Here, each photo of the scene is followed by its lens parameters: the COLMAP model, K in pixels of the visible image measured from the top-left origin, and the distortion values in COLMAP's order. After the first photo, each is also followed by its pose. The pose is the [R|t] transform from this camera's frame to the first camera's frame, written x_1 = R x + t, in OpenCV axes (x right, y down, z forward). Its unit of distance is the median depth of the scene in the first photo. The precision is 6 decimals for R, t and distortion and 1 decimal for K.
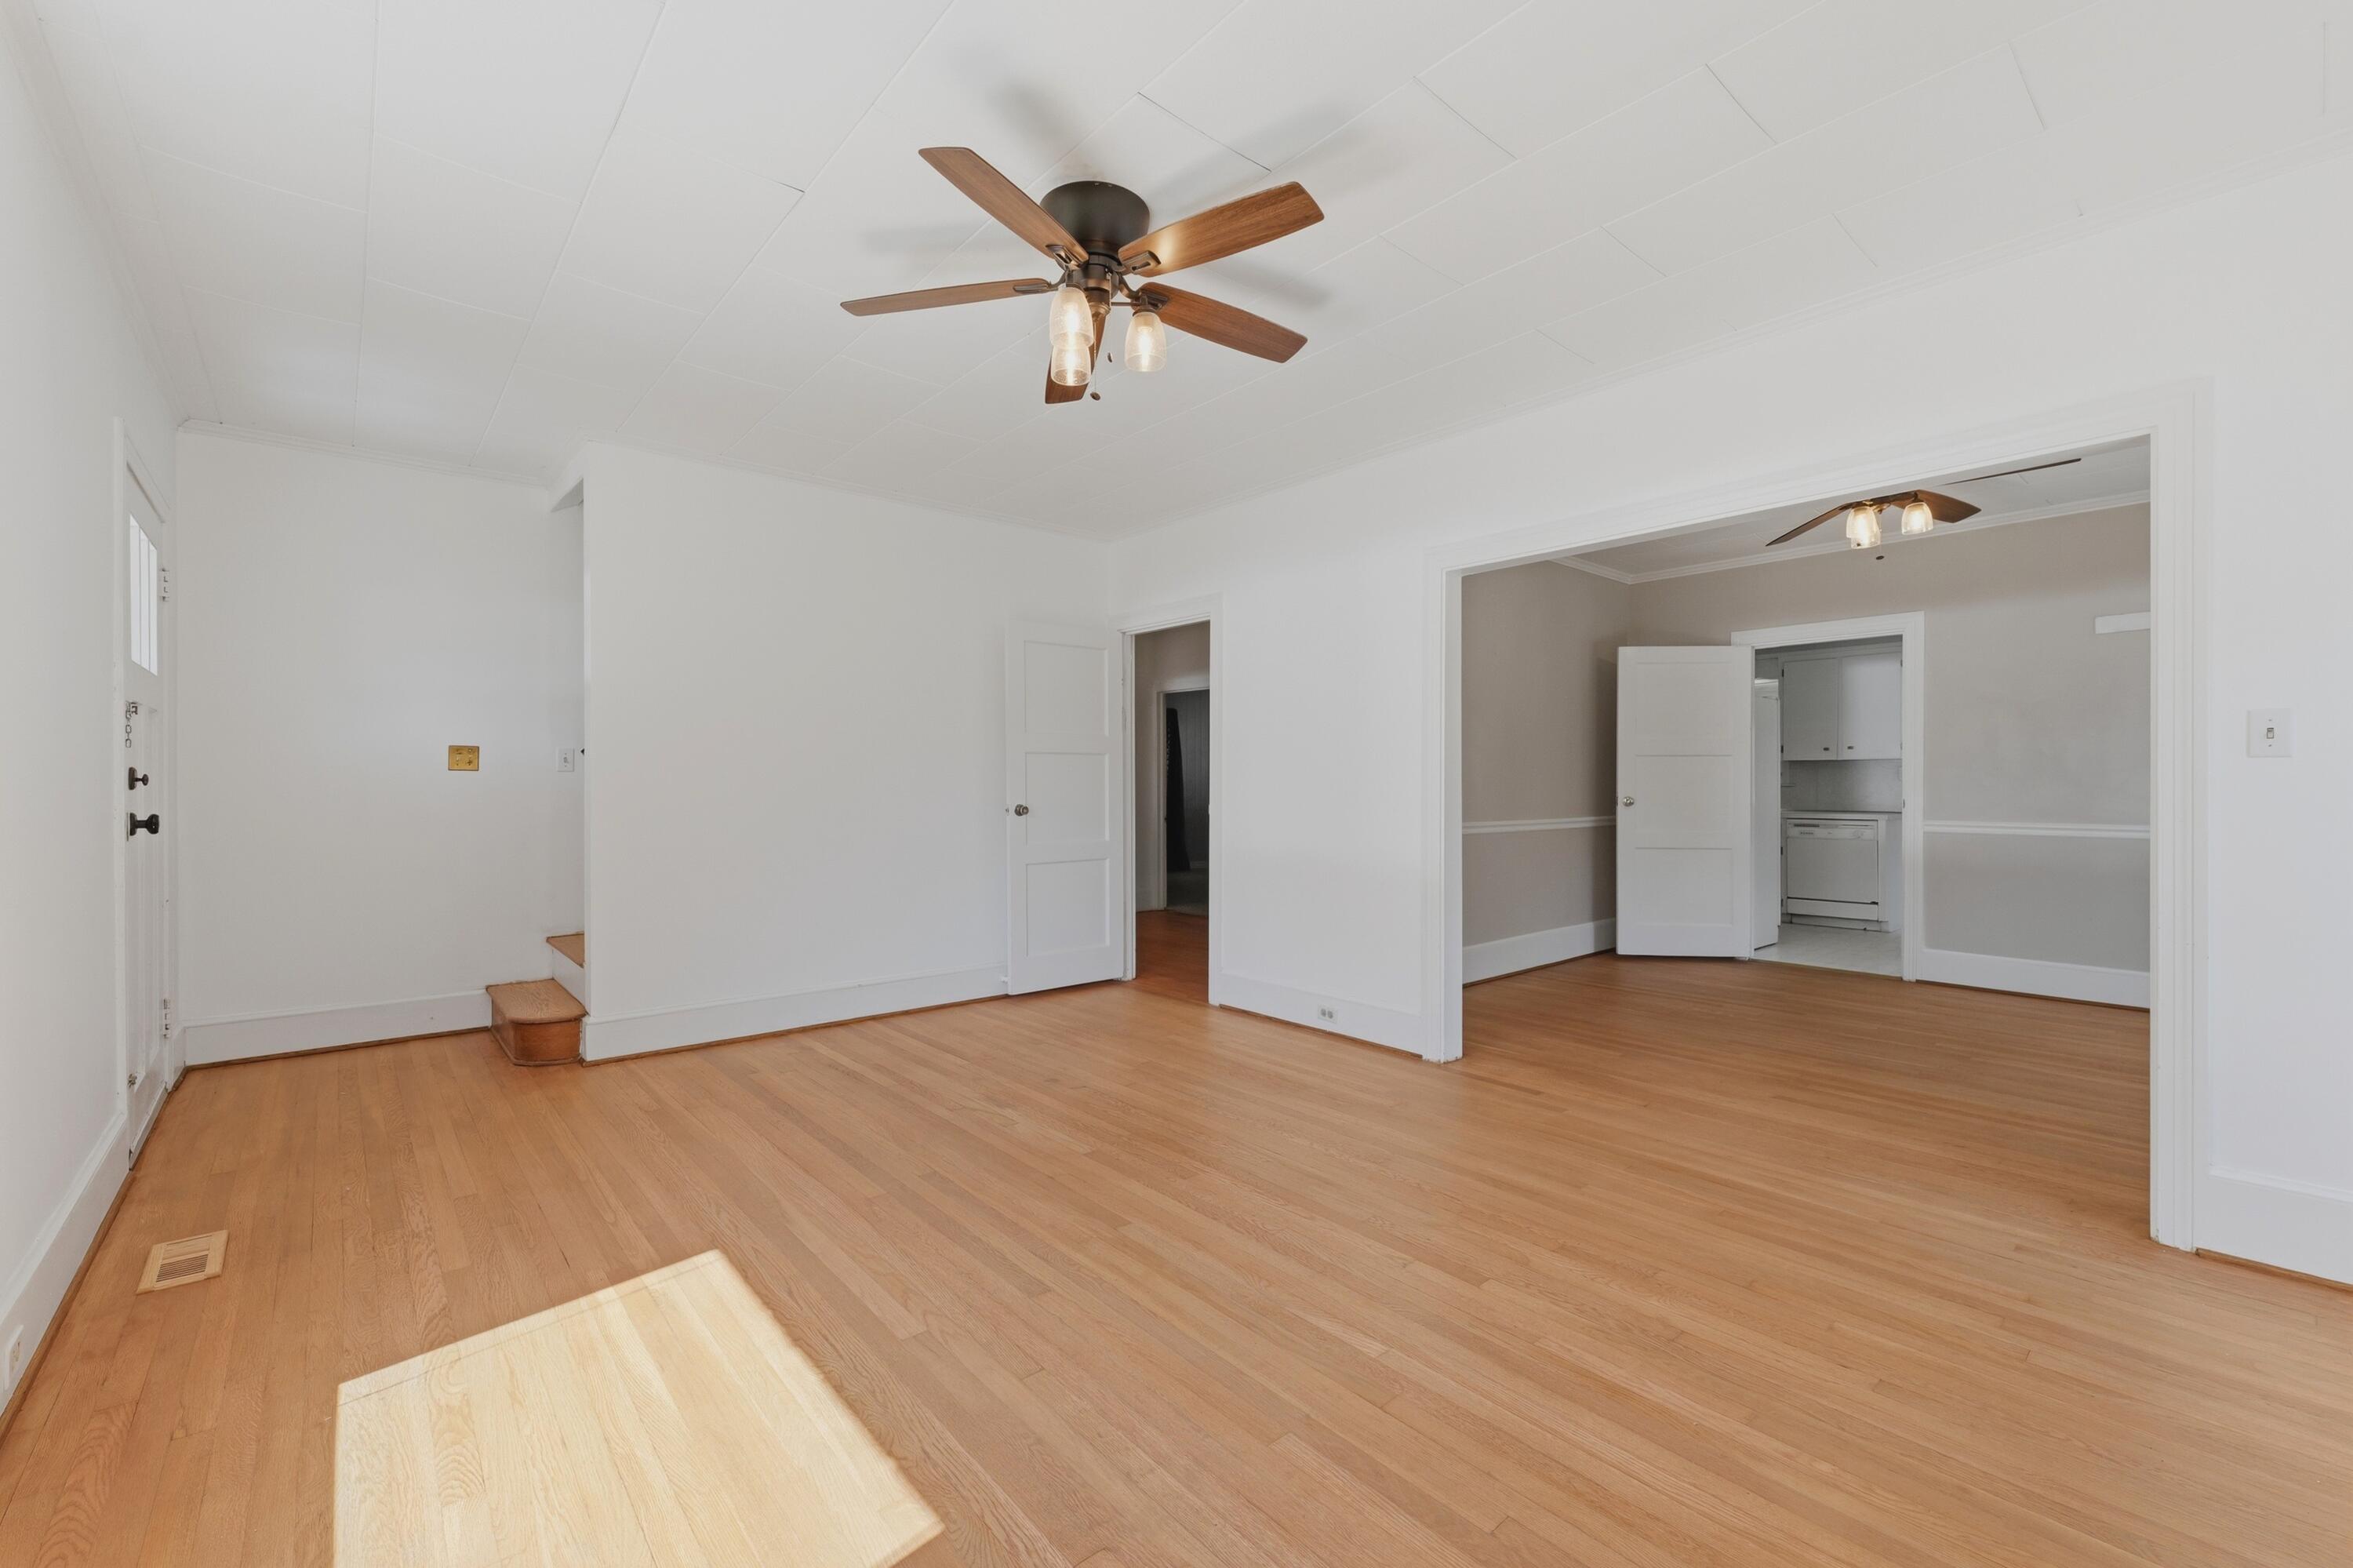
lens RADIAL K [[971.2, 0, 1178.5], [0, 971.2, 790.8], [0, 0, 1]] dist [0.004367, -0.000265]
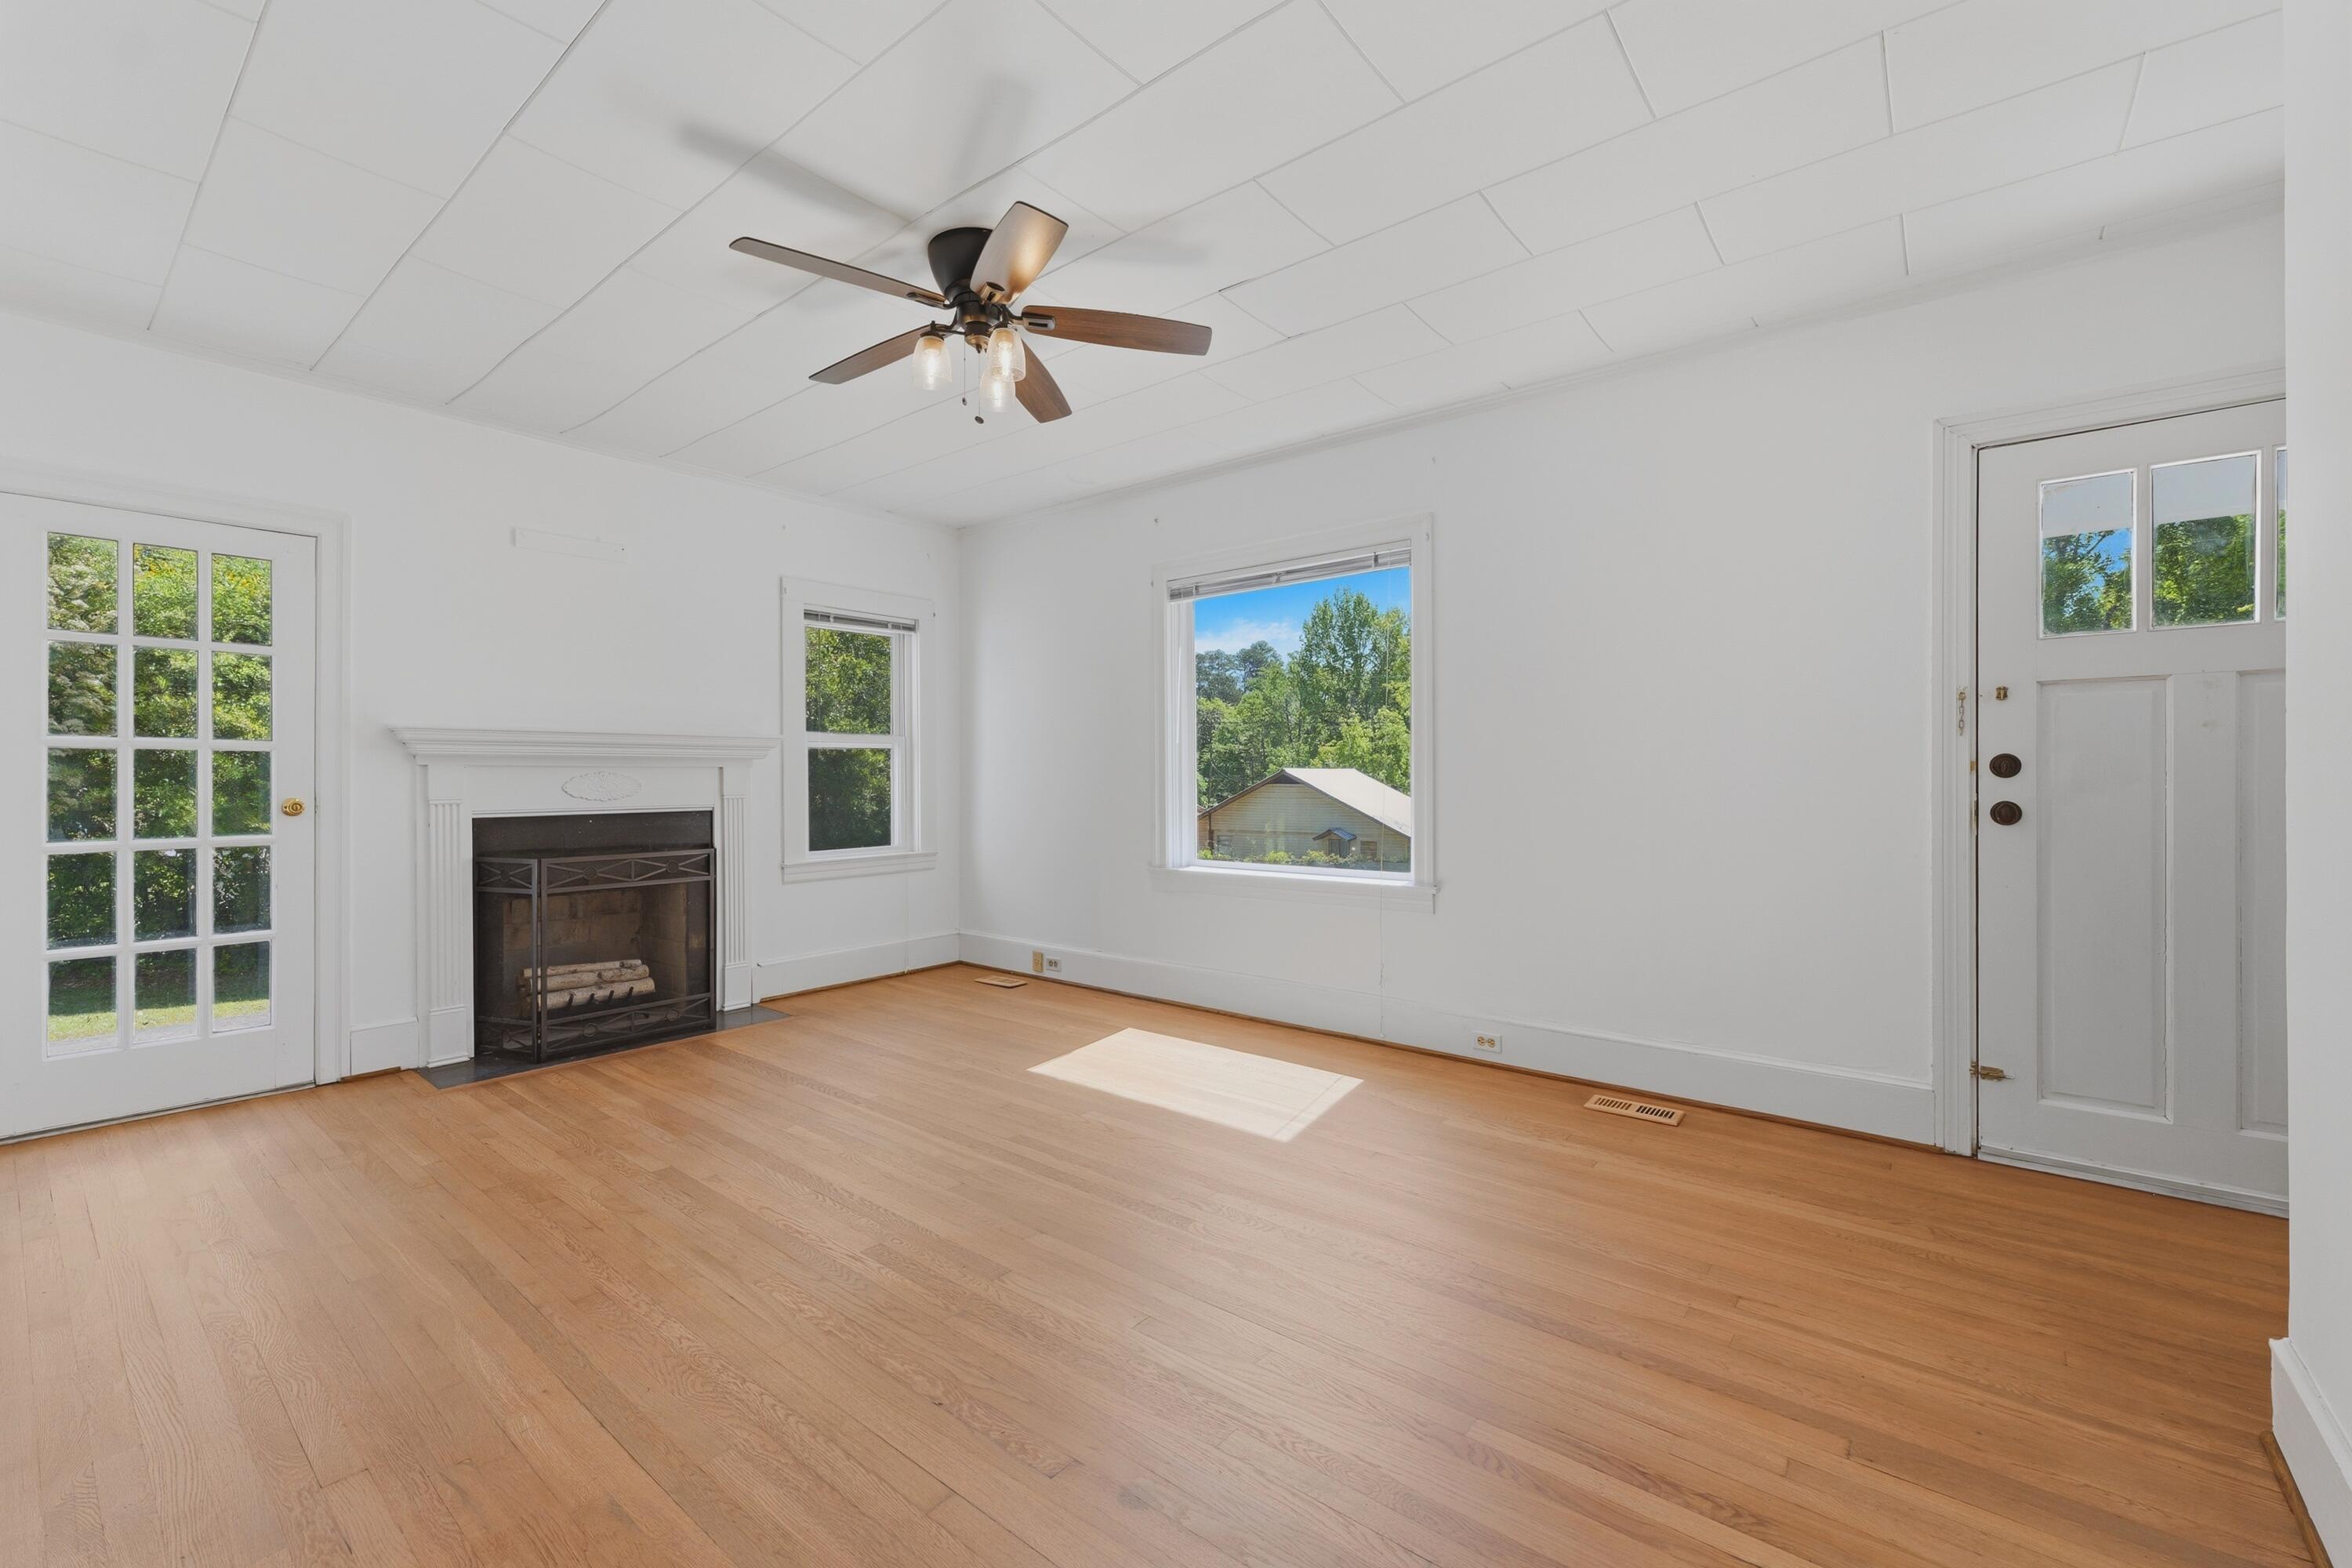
lens RADIAL K [[970.8, 0, 1162.7], [0, 970.8, 781.6], [0, 0, 1]] dist [0.004367, -0.000265]
pose [[-0.987498, 0.002167, -0.157614, -0.088981], [-0.000021, 0.999904, 0.013875, -0.008934], [0.157629, 0.013705, -0.987403, 1.623242]]
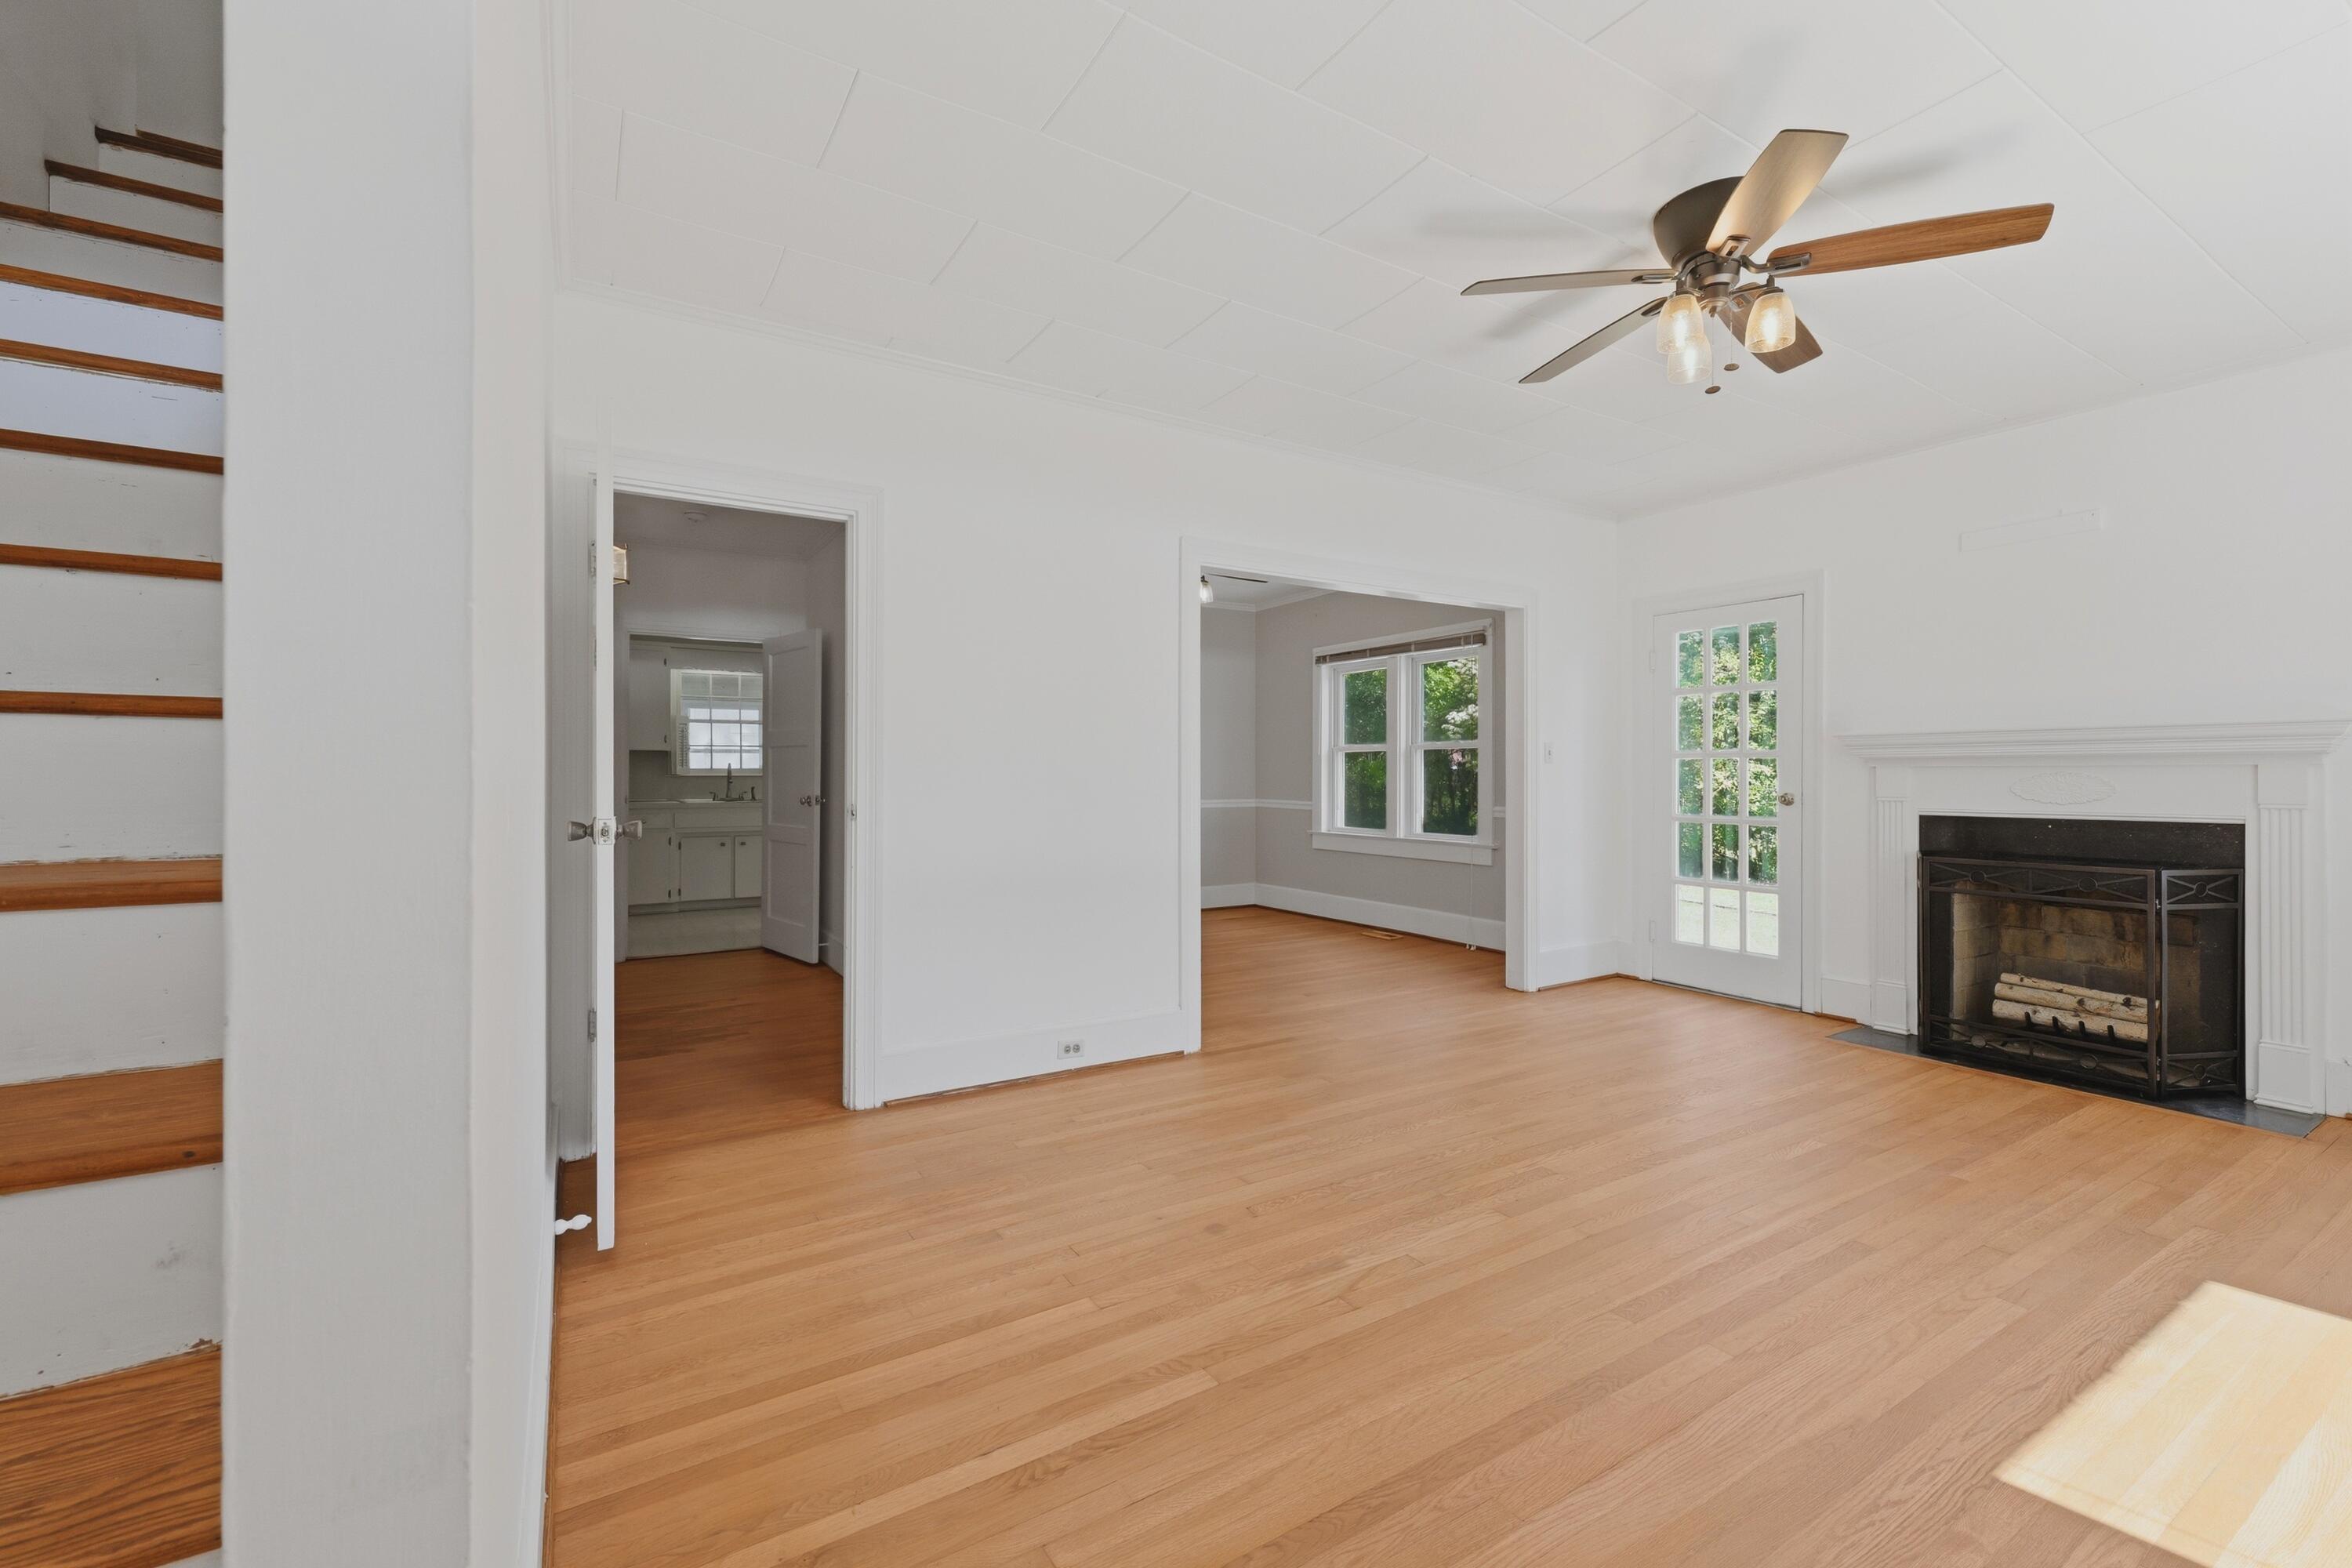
lens RADIAL K [[970.8, 0, 1181.4], [0, 970.8, 769.4], [0, 0, 1]] dist [0.004367, -0.000265]
pose [[0.159091, 0.006747, 0.987241, -0.898949], [0.005645, 0.999954, -0.007743, -0.004003], [-0.987248, 0.006805, 0.159046, 1.062315]]
